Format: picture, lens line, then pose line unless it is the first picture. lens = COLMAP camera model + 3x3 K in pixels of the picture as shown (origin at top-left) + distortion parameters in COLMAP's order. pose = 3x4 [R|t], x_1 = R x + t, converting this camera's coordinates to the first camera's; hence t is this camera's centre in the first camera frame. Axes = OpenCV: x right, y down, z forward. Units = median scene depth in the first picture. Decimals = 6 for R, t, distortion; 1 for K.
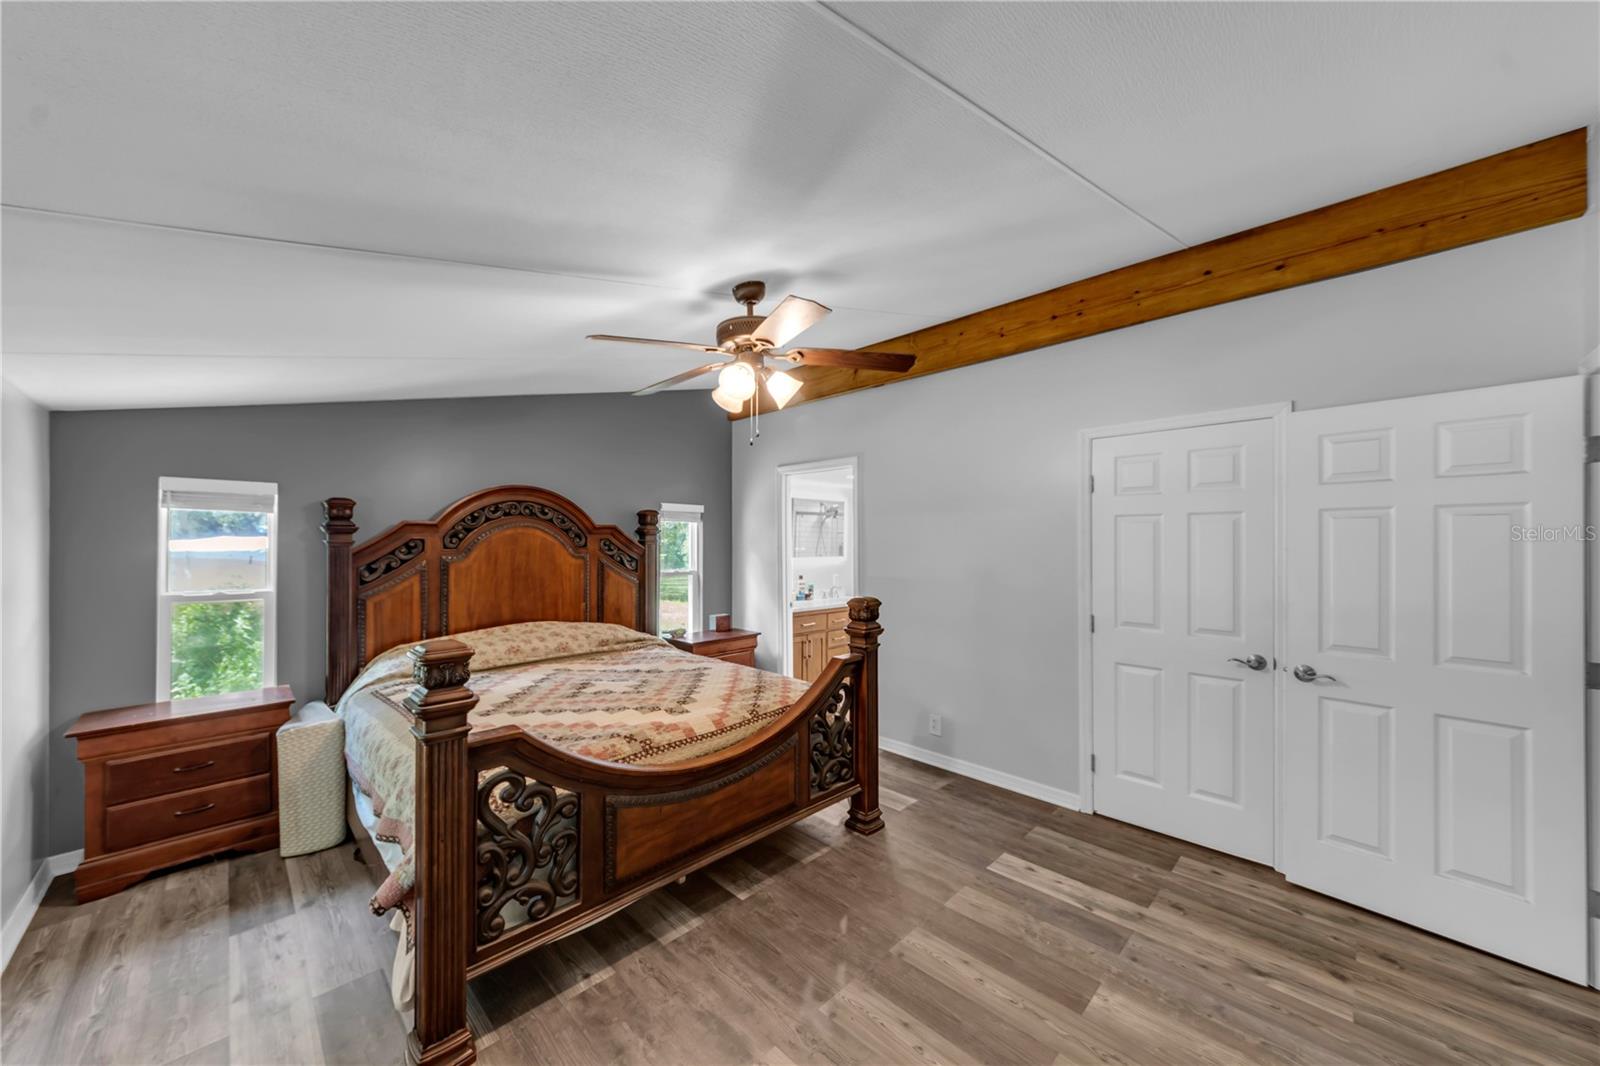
lens RADIAL K [[578.1, 0, 807.4], [0, 578.1, 534.2], [0, 0, 1]] dist [0.003288, -0.000951]
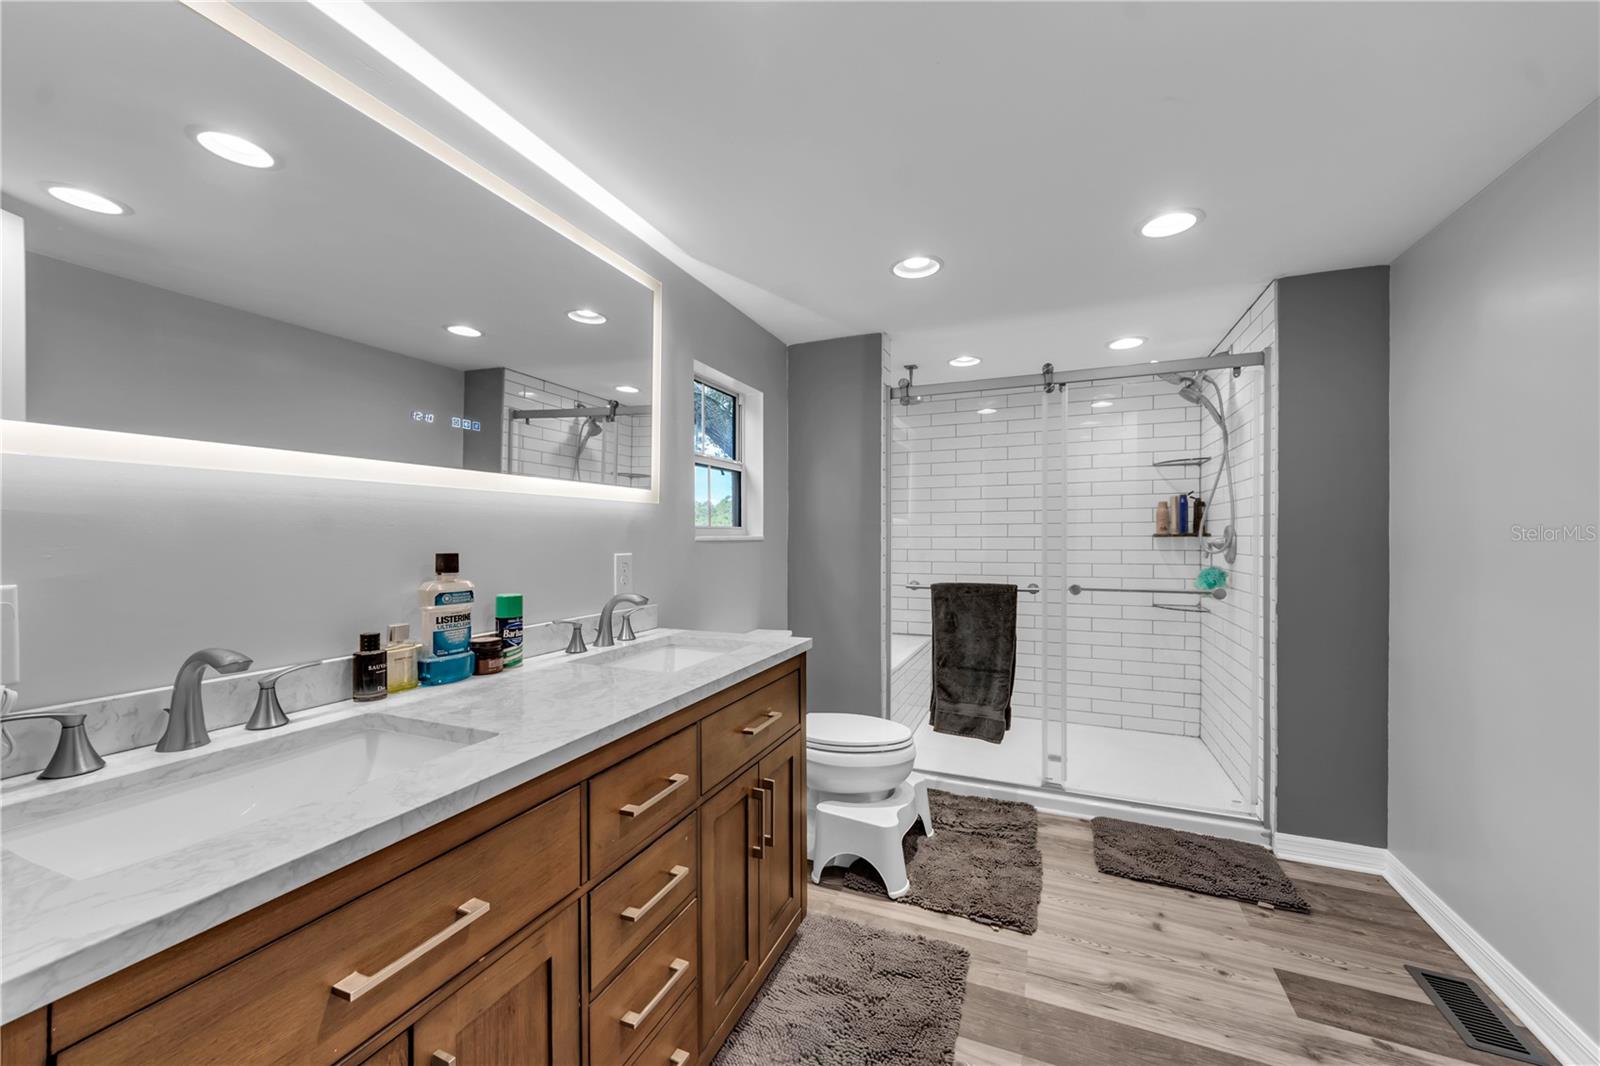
lens RADIAL K [[578.1, 0, 801.4], [0, 578.1, 534.4], [0, 0, 1]] dist [0.003288, -0.000951]
pose [[0.929314, -0.003073, 0.369278, 0.028483], [-0.002260, 0.999899, 0.014009, 0.061118], [-0.369284, -0.013853, 0.929214, 0.763073]]
